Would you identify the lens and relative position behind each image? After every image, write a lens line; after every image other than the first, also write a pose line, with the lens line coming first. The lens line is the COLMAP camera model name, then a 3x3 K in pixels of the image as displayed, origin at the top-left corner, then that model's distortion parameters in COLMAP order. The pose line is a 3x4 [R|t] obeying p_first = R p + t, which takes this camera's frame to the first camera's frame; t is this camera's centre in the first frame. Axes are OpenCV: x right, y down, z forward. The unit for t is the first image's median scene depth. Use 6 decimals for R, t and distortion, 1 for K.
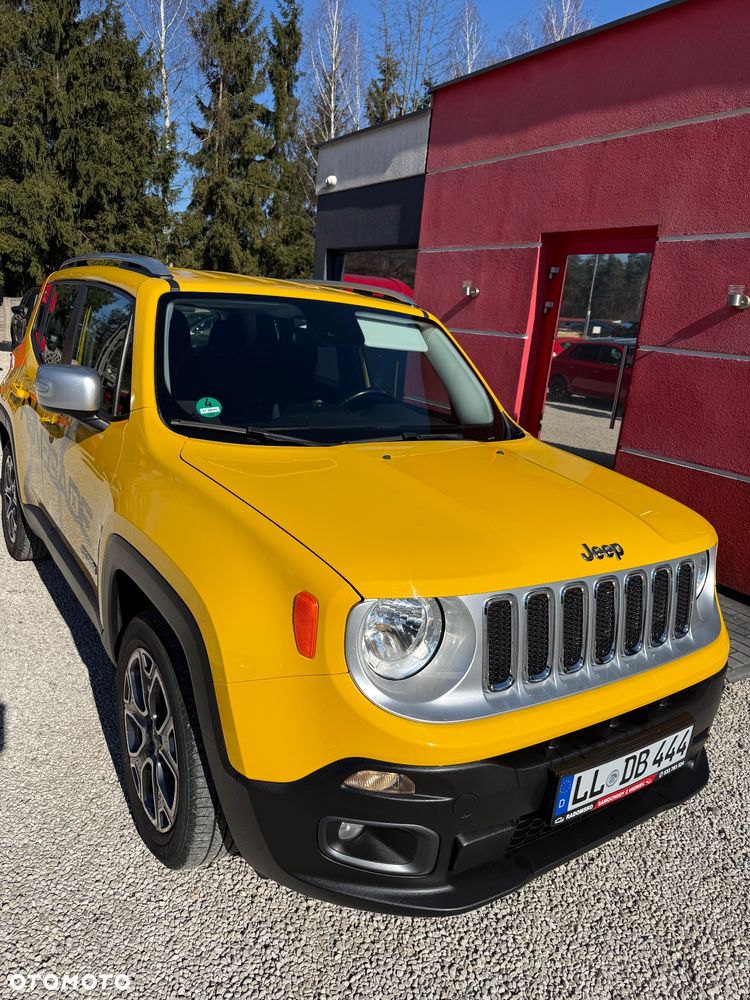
lens RADIAL K [[701.0, 0, 370.9], [0, 701.0, 495.0], [0, 0, 1]] dist [0.018274, -0.020910]
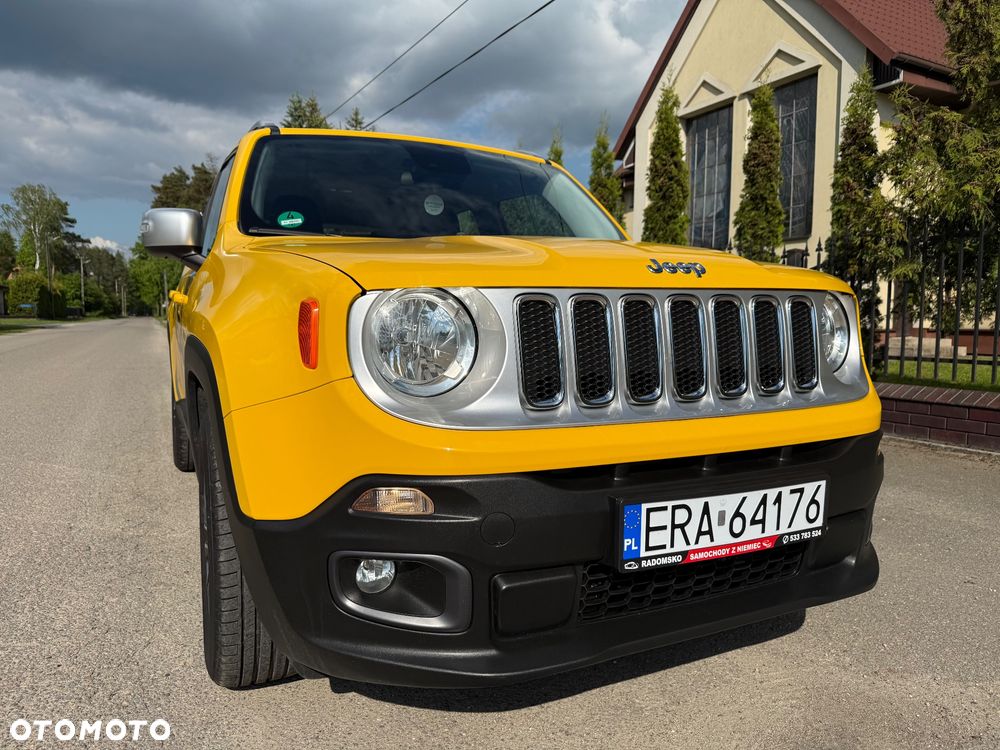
lens RADIAL K [[701.0, 0, 499.1], [0, 701.0, 374.8], [0, 0, 1]] dist [0.018274, -0.020910]
pose [[0.987965, -0.073702, -0.135991, 0.173107], [0.051008, 0.985241, -0.163394, 0.262955], [0.146026, 0.154491, 0.977143, 0.118310]]
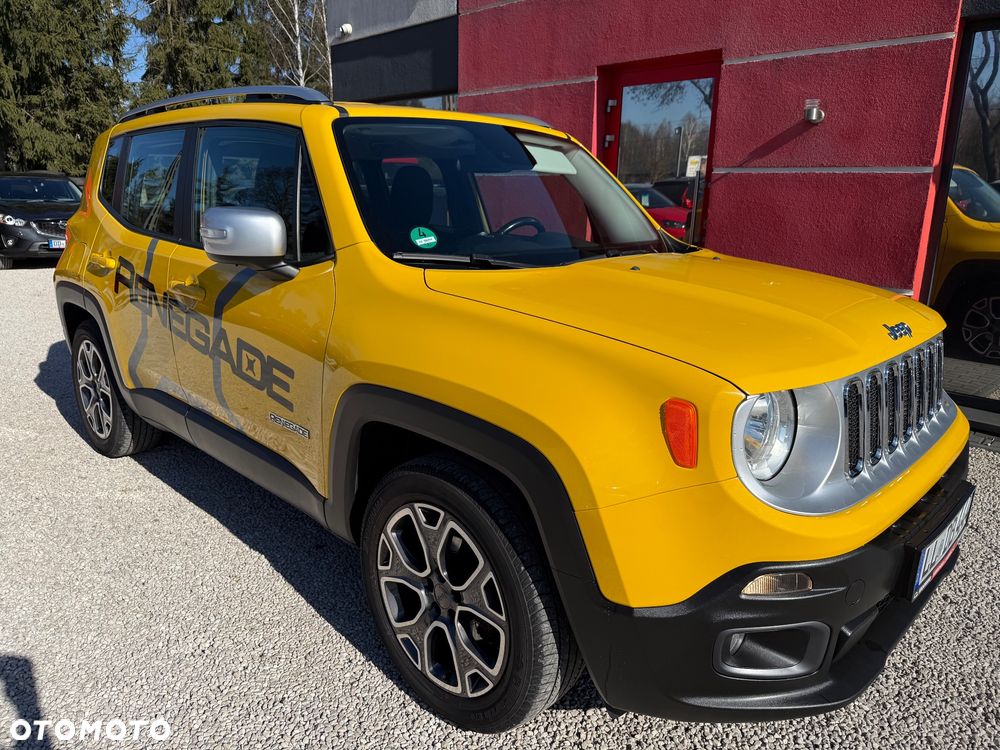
lens RADIAL K [[701.0, 0, 492.5], [0, 701.0, 378.2], [0, 0, 1]] dist [0.018274, -0.020910]
pose [[0.976799, -0.123599, 0.174891, -0.325258], [0.119001, 0.992220, 0.036579, 0.033127], [-0.178051, -0.014918, 0.983908, 0.088504]]
